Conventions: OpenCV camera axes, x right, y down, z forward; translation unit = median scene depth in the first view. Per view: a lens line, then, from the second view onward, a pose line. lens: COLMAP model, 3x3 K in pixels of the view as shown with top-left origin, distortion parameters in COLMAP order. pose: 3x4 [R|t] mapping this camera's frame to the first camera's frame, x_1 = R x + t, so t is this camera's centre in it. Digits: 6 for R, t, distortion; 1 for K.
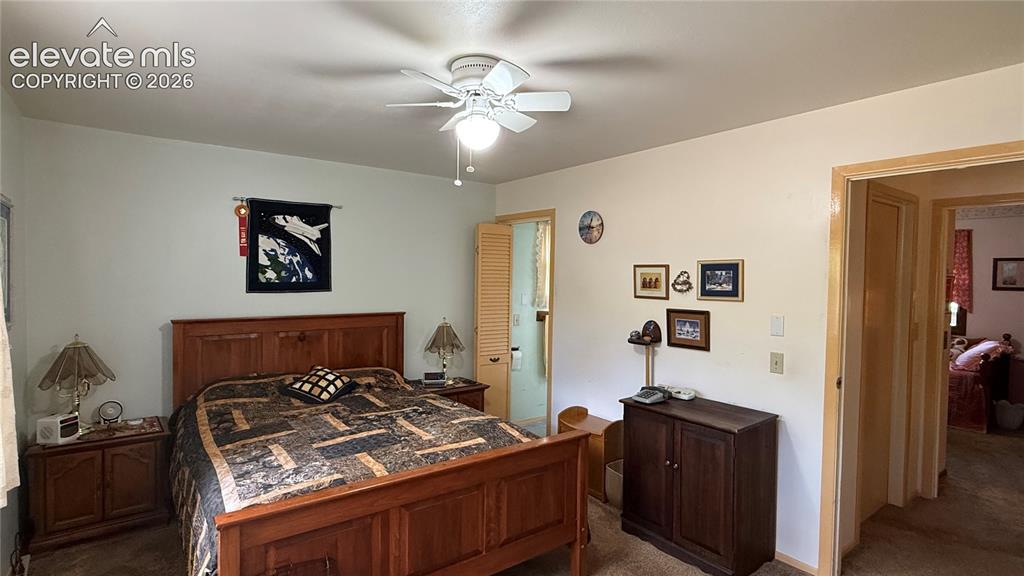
lens RADIAL K [[506.9, 0, 509.1], [0, 506.9, 288.6], [0, 0, 1]] dist [-0.001105, 0.000002]
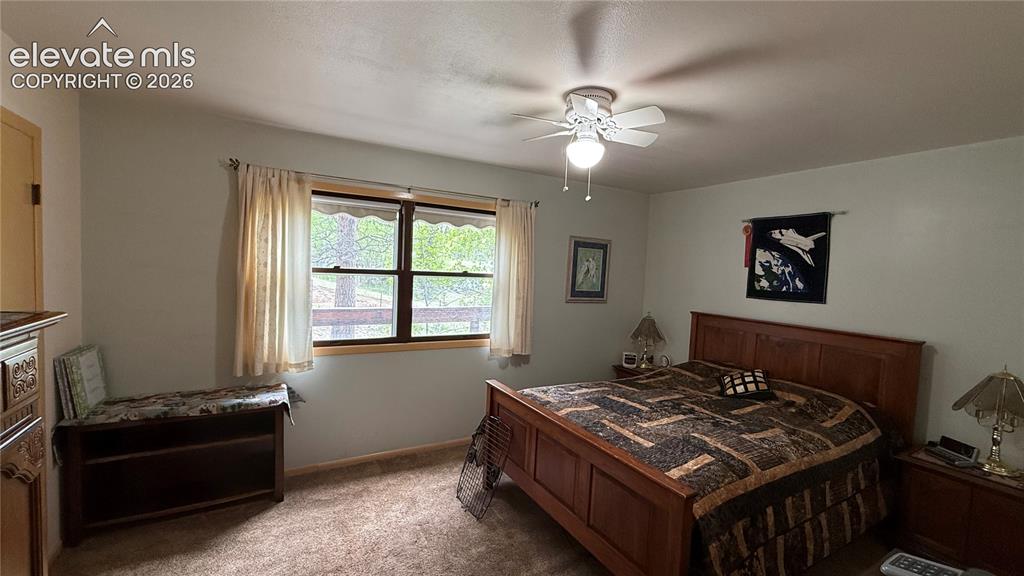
lens RADIAL K [[431.9, 0, 519.9], [0, 431.9, 291.3], [0, 0, 1]] dist [0.001888, 0.000134]
pose [[-0.111183, 0.038857, -0.993040, 0.560480], [-0.075844, 0.995989, 0.047464, -0.014302], [0.990902, 0.080593, -0.107790, 0.572196]]
